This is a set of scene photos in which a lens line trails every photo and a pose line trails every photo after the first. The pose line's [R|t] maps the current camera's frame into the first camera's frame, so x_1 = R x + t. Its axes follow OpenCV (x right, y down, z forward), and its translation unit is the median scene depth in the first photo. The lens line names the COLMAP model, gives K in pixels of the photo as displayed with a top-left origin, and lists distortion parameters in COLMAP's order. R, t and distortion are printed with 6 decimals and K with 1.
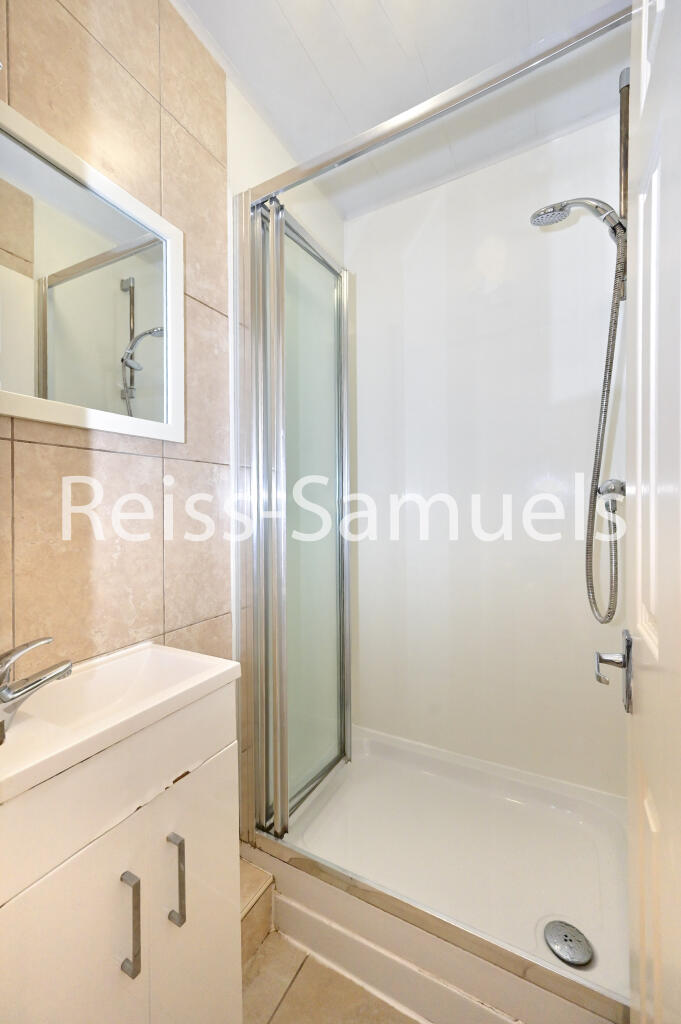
lens RADIAL K [[403.2, 0, 339.9], [0, 403.2, 508.4], [0, 0, 1]] dist [0.003349, 0.000482]
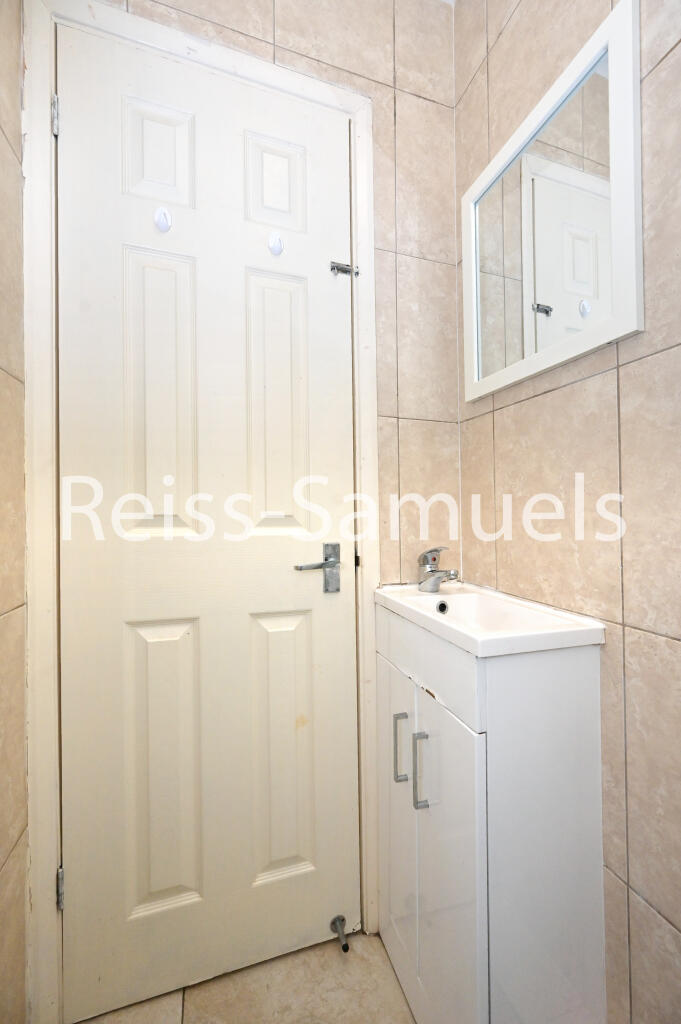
lens RADIAL K [[403.2, 0, 339.7], [0, 403.2, 512.3], [0, 0, 1]] dist [0.003349, 0.000482]
pose [[-0.686738, 0.020647, -0.726611, 0.414305], [0.013921, 0.999787, 0.015253, 0.110612], [0.726771, 0.000360, -0.686879, 1.204563]]
